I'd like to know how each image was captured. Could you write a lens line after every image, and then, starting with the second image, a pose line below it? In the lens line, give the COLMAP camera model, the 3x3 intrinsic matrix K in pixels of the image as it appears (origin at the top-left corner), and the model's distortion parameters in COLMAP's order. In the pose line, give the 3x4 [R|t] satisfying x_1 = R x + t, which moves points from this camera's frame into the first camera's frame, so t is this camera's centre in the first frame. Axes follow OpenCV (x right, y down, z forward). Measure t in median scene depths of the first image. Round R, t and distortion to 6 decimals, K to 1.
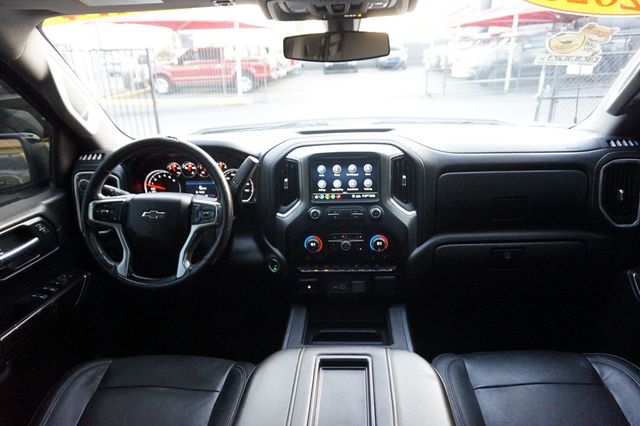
lens RADIAL K [[436.2, 0, 320.0], [0, 436.2, 213.0], [0, 0, 1]] dist [-0.027643, 0.007071]
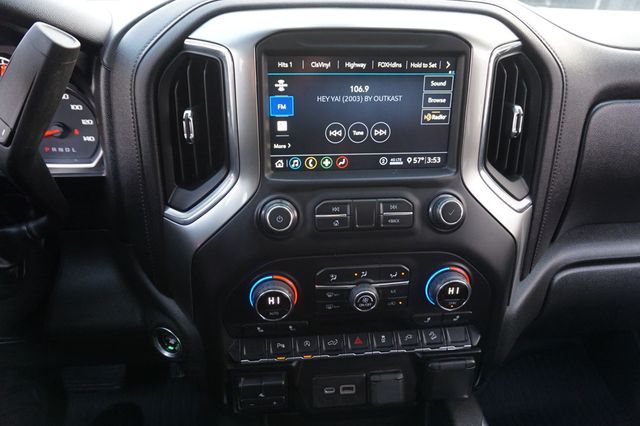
lens RADIAL K [[436.2, 0, 320.0], [0, 436.2, 213.0], [0, 0, 1]] dist [-0.027643, 0.007071]
pose [[0.985284, -0.025622, 0.168992, -0.036524], [-0.001031, 0.987792, 0.155775, -0.052501], [-0.170920, -0.153657, 0.973230, 0.650358]]
